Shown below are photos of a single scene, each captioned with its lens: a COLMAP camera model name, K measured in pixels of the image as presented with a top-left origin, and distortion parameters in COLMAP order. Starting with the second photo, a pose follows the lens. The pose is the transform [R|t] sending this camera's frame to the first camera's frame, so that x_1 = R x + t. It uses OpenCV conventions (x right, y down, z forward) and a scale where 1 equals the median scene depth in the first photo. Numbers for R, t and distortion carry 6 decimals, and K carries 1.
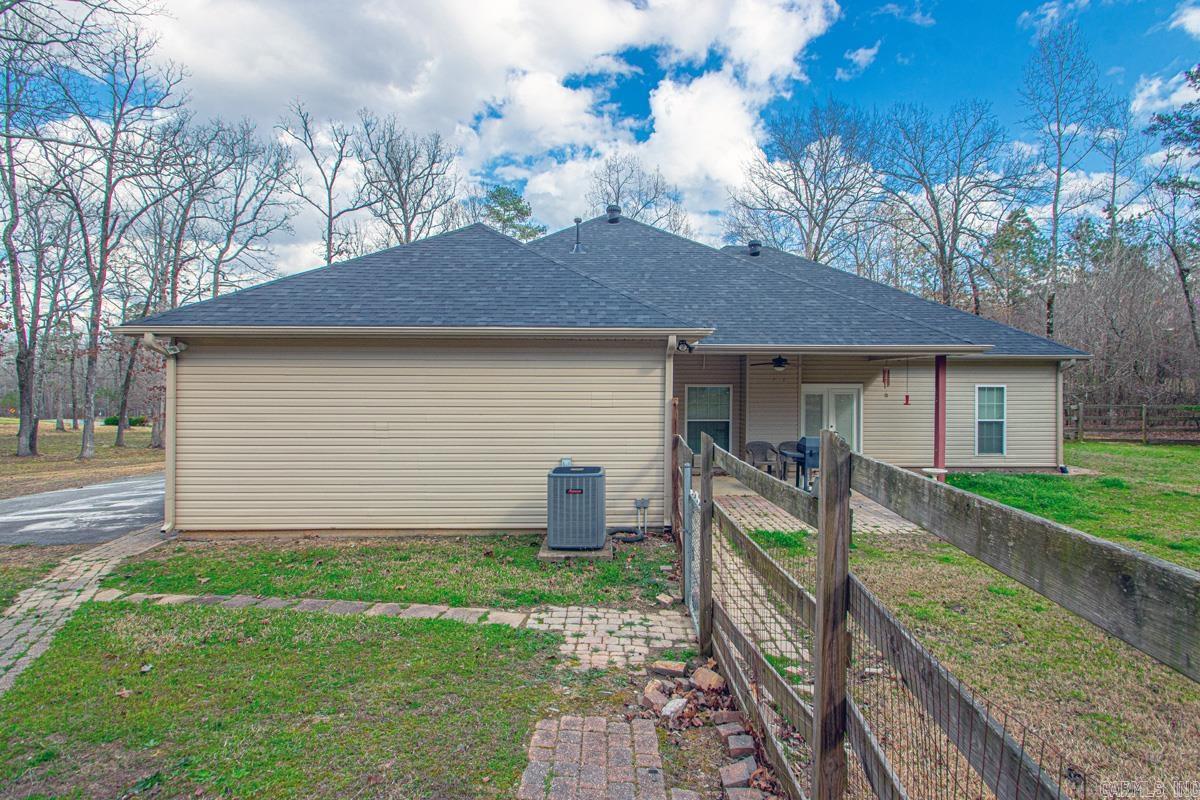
lens RADIAL K [[562.4, 0, 608.1], [0, 562.4, 397.0], [0, 0, 1]] dist [0.000813, -0.008304]
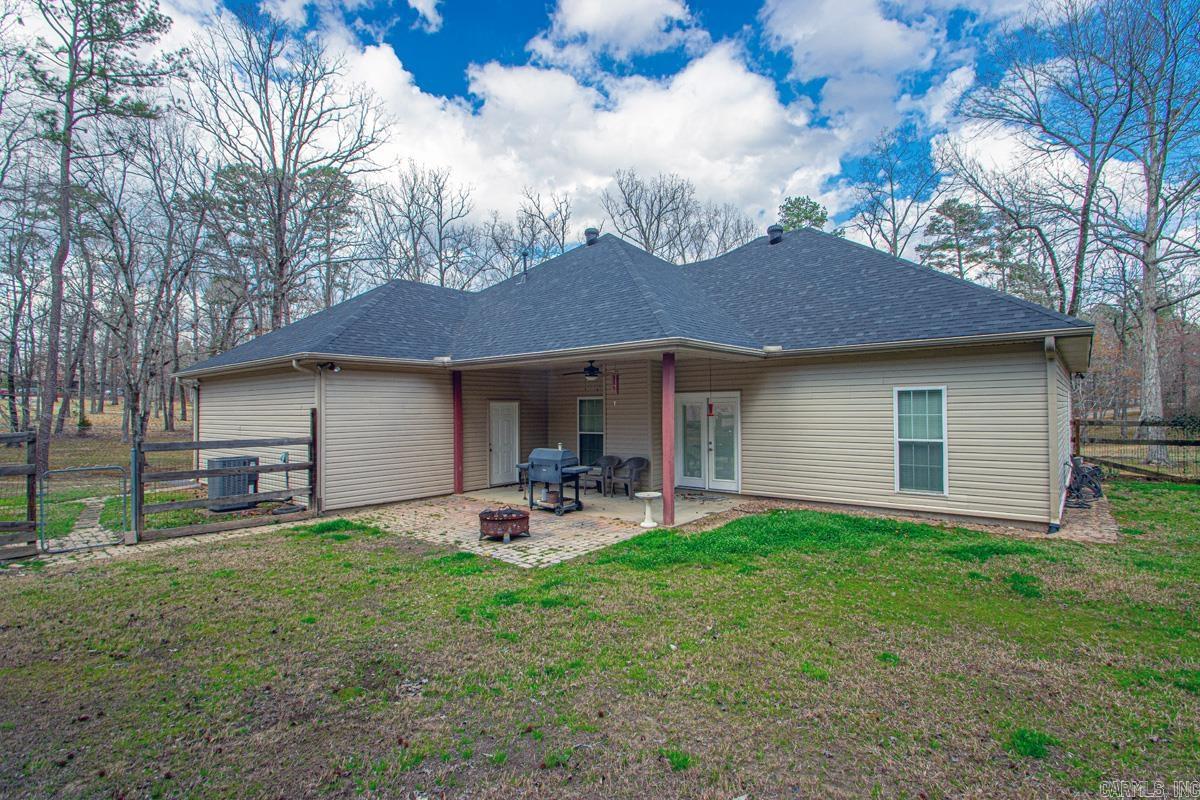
lens RADIAL K [[562.4, 0, 608.1], [0, 562.4, 397.0], [0, 0, 1]] dist [0.000813, -0.008304]
pose [[0.761966, -0.026124, -0.647090, 0.835310], [-0.006165, 0.998848, -0.047584, 0.024505], [0.647588, 0.040247, 0.760927, 0.253042]]
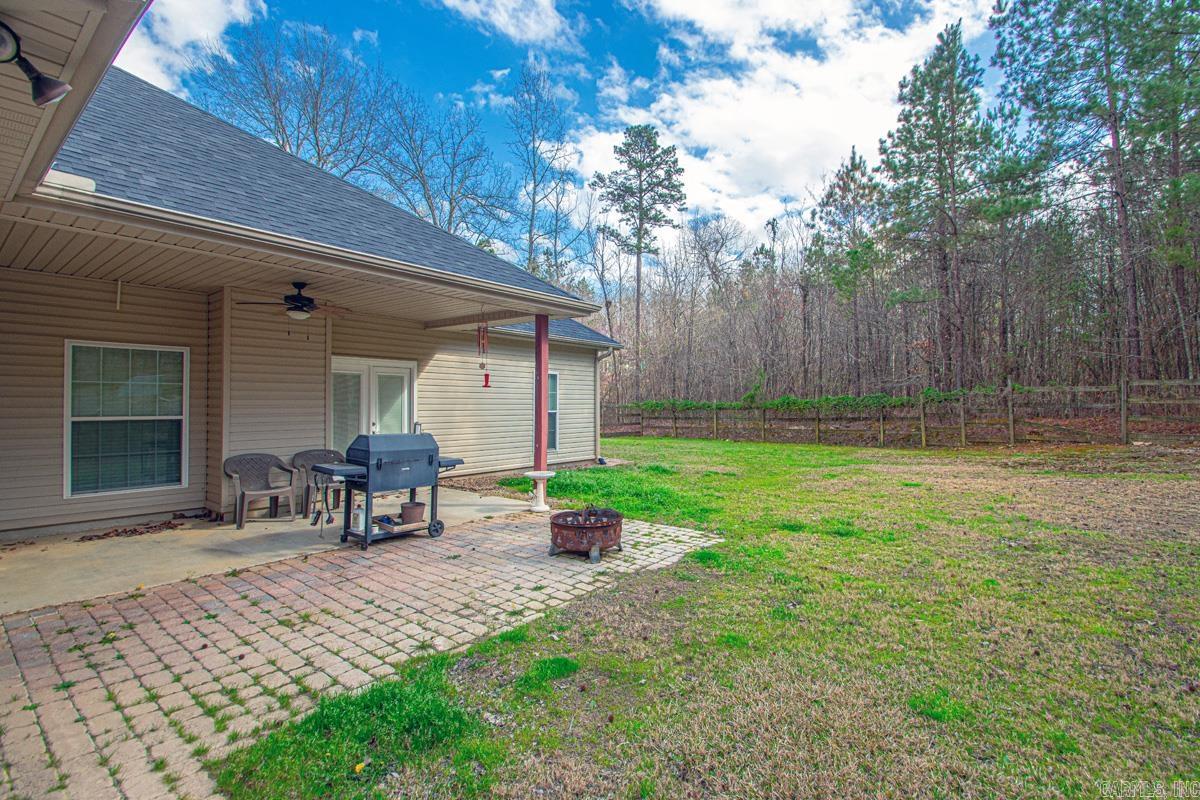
lens RADIAL K [[552.0, 0, 600.0], [0, 552.0, 400.0], [0, 0, 1]] dist [-0.000384, -0.000224]
pose [[0.638916, 0.004733, 0.769262, 0.070783], [0.013060, 0.999770, -0.016999, 0.039127], [-0.769166, 0.020907, 0.638707, 0.384345]]
